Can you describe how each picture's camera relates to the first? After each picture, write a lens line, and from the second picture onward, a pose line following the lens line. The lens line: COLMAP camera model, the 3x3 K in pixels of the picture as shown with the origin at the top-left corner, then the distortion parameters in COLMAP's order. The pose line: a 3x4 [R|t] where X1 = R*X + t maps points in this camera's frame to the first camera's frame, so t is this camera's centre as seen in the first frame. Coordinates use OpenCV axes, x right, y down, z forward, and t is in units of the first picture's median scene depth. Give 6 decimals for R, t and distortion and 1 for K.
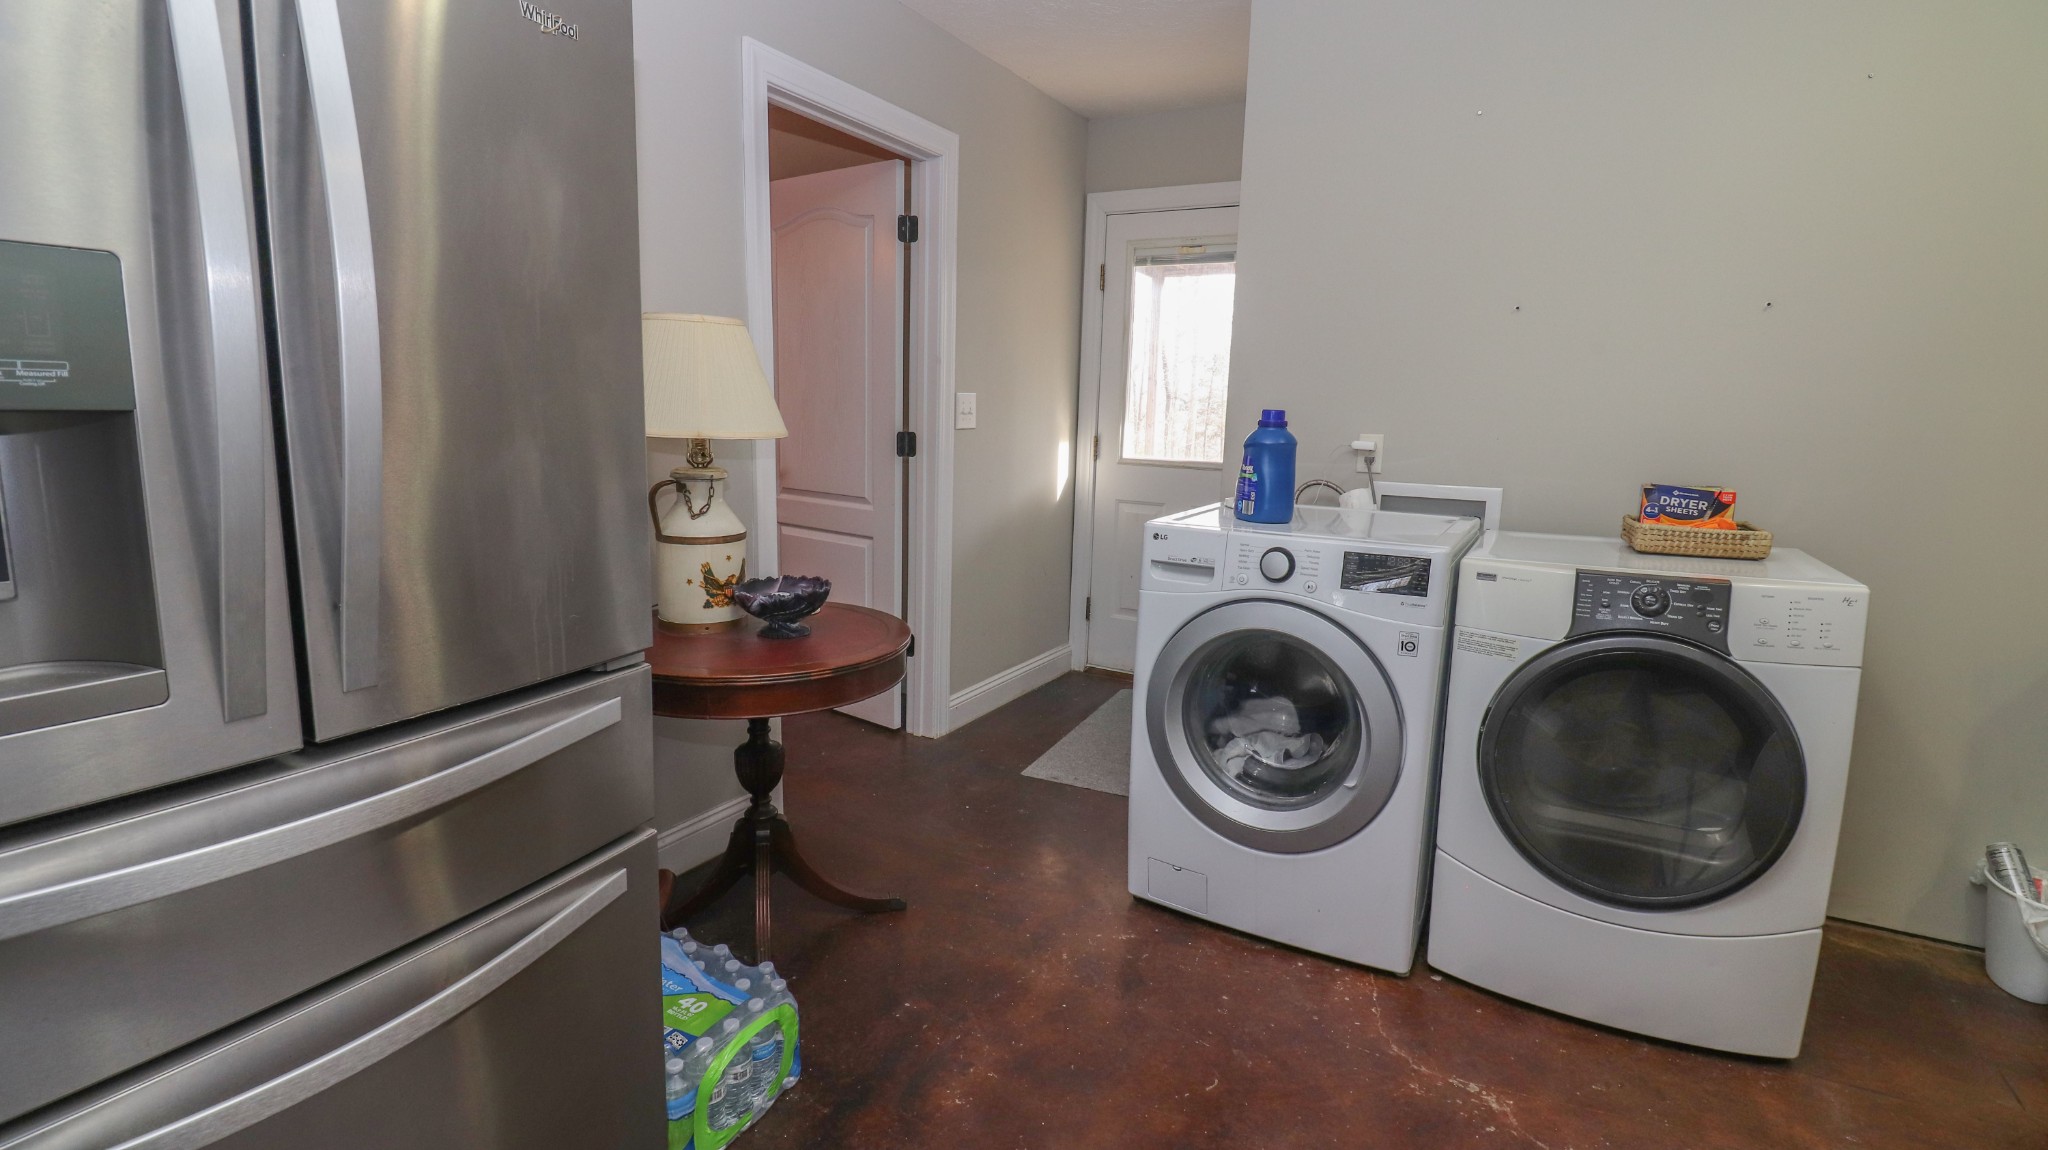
lens RADIAL K [[954.3, 0, 1027.1], [0, 954.3, 568.6], [0, 0, 1]] dist [0.001532, -0.013846]
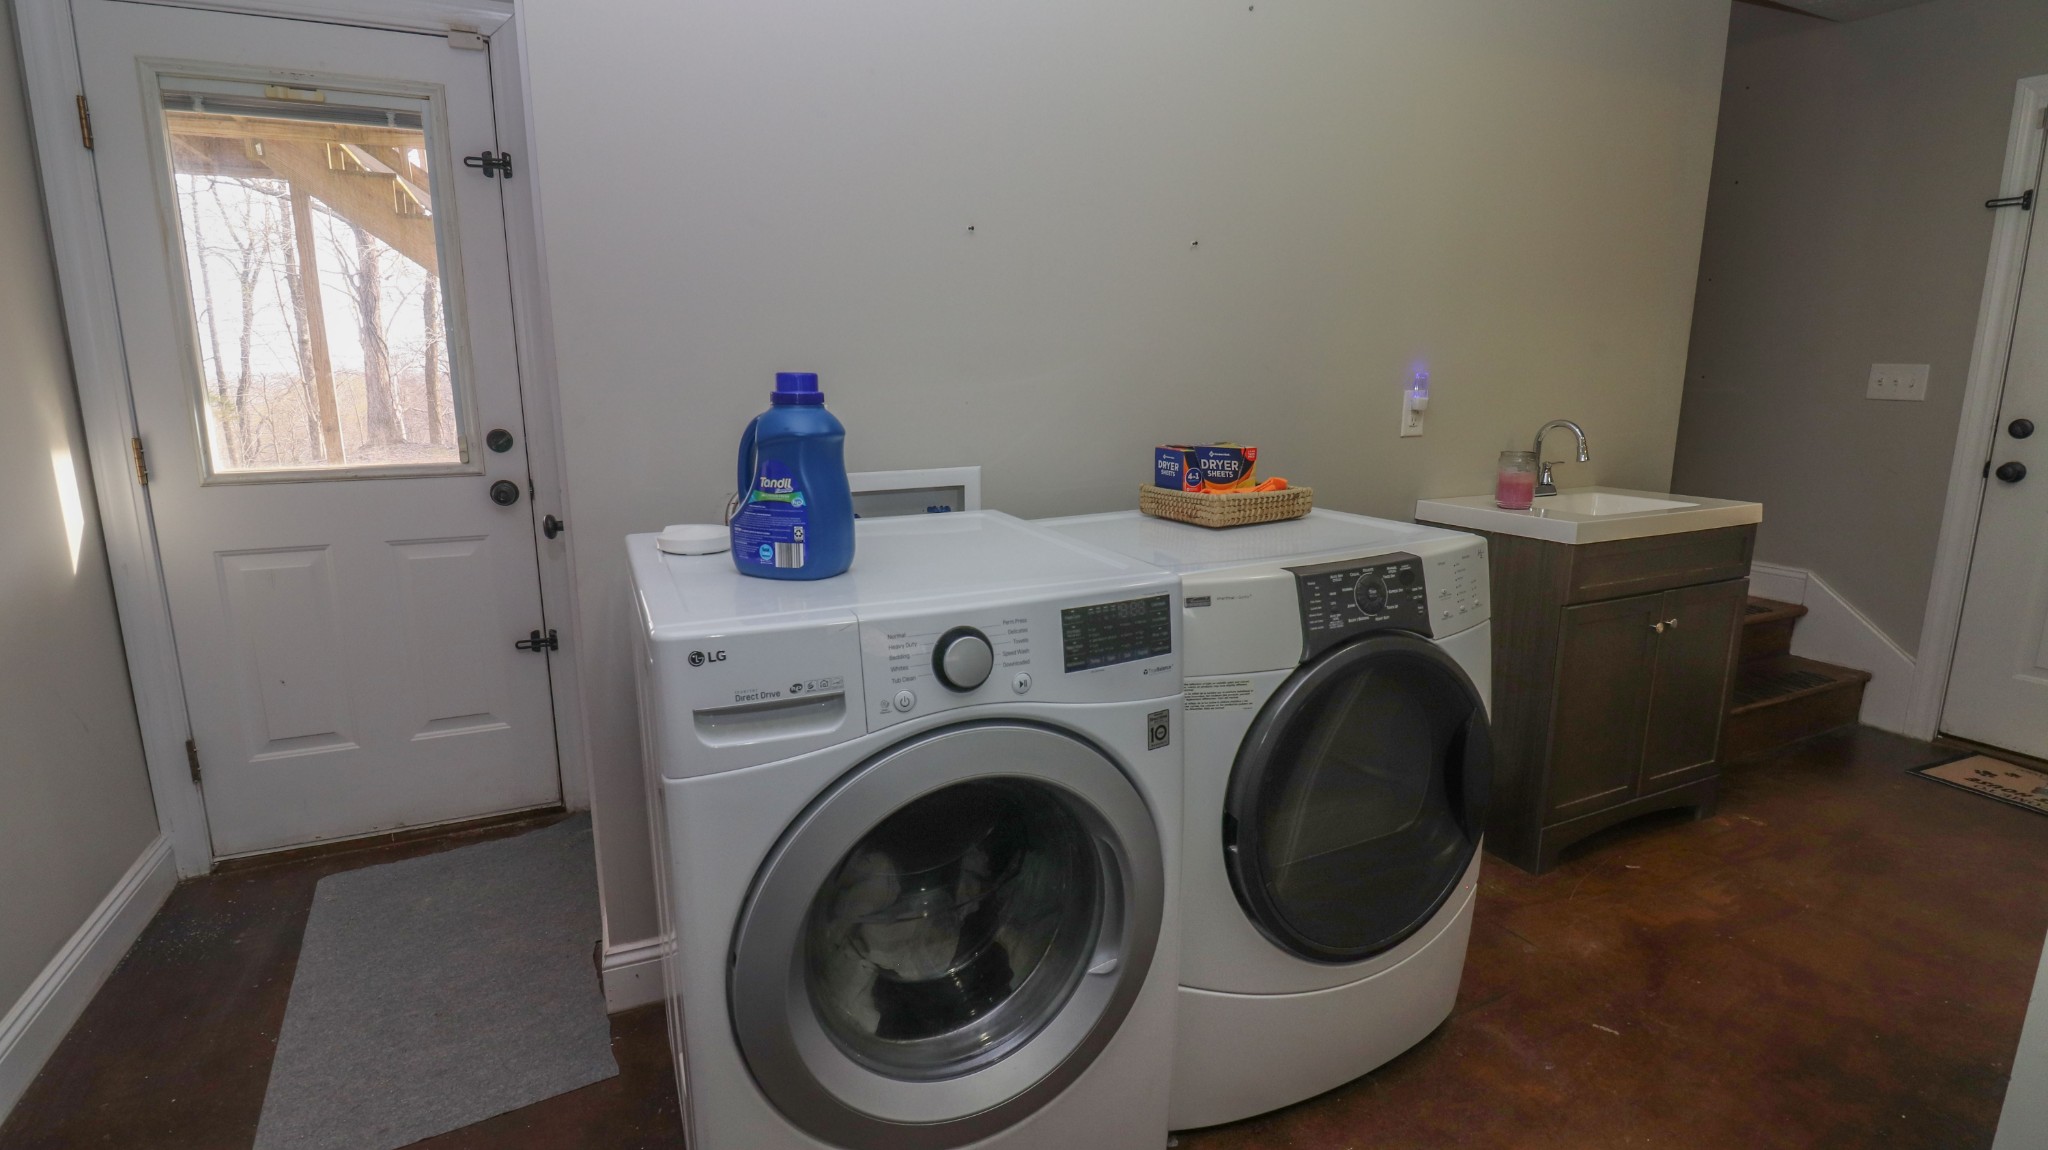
lens RADIAL K [[954.3, 0, 1027.1], [0, 954.3, 568.6], [0, 0, 1]] dist [0.001532, -0.013846]
pose [[0.578791, -0.192285, 0.792482, -0.131391], [0.157770, 0.979846, 0.122518, -0.110548], [-0.800068, 0.054118, 0.597463, 0.617107]]
